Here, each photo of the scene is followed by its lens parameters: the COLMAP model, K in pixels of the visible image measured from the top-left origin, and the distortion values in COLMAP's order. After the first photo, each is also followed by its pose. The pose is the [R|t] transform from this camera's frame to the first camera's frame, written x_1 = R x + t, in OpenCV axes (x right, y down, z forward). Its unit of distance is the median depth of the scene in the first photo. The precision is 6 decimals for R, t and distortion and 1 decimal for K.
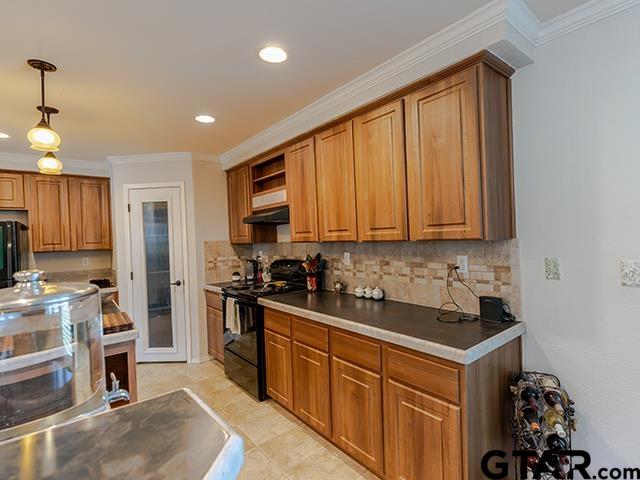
lens RADIAL K [[319.5, 0, 341.3], [0, 319.5, 238.0], [0, 0, 1]] dist [-0.000129, 0.000125]
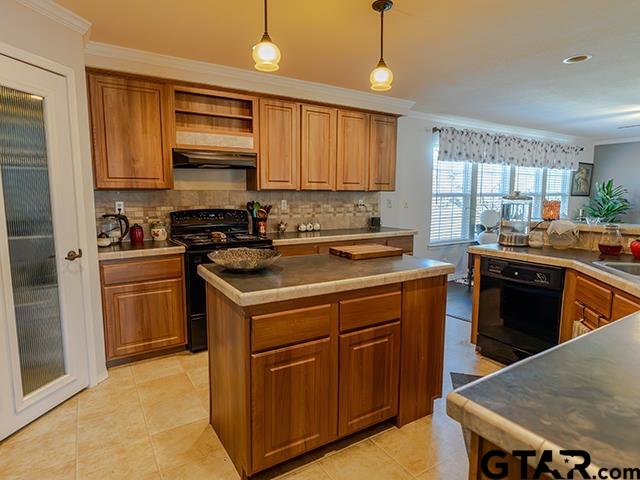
lens RADIAL K [[374.2, 0, 320.0], [0, 374.2, 240.0], [0, 0, 1]] dist [0.001409, 0.000643]
pose [[0.156143, -0.086514, 0.983938, -1.600645], [-0.003175, 0.996108, 0.088088, 0.082284], [-0.987729, -0.016878, 0.155260, 0.705638]]
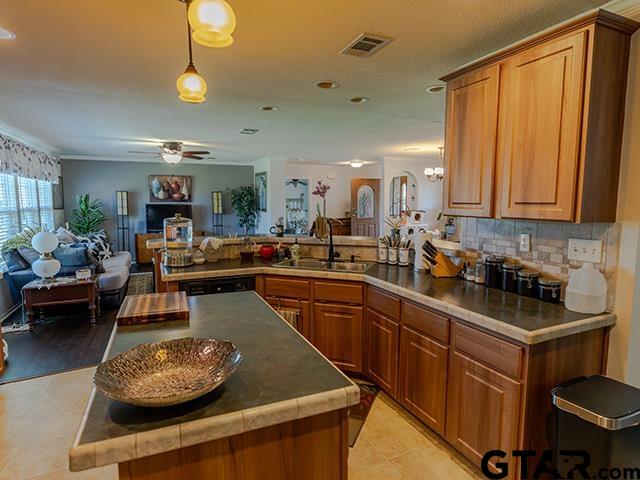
lens RADIAL K [[374.2, 0, 320.0], [0, 374.2, 240.0], [0, 0, 1]] dist [0.001409, 0.000643]
pose [[-0.956152, 0.003757, 0.292847, -1.108379], [0.034768, 0.994303, 0.100763, 0.004770], [-0.290800, 0.106527, -0.950835, 1.358052]]
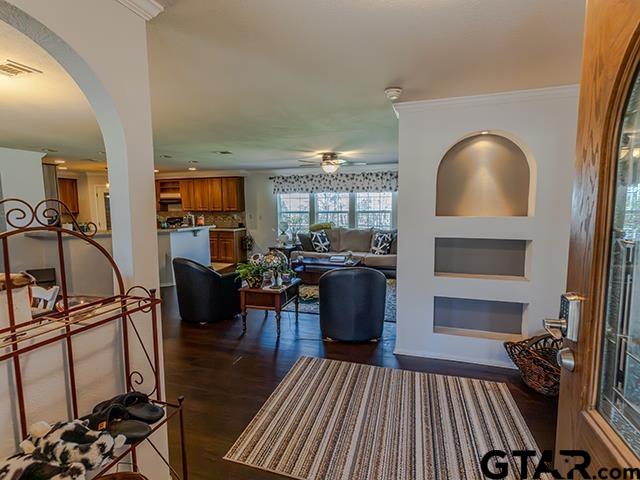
lens RADIAL K [[303.9, 0, 318.6], [0, 303.9, 232.4], [0, 0, 1]] dist [-0.001293, -0.000085]
pose [[0.850246, -0.017716, 0.526087, -0.680376], [-0.018921, 0.997759, 0.064180, 0.006905], [-0.526045, -0.064523, 0.848005, -2.537446]]
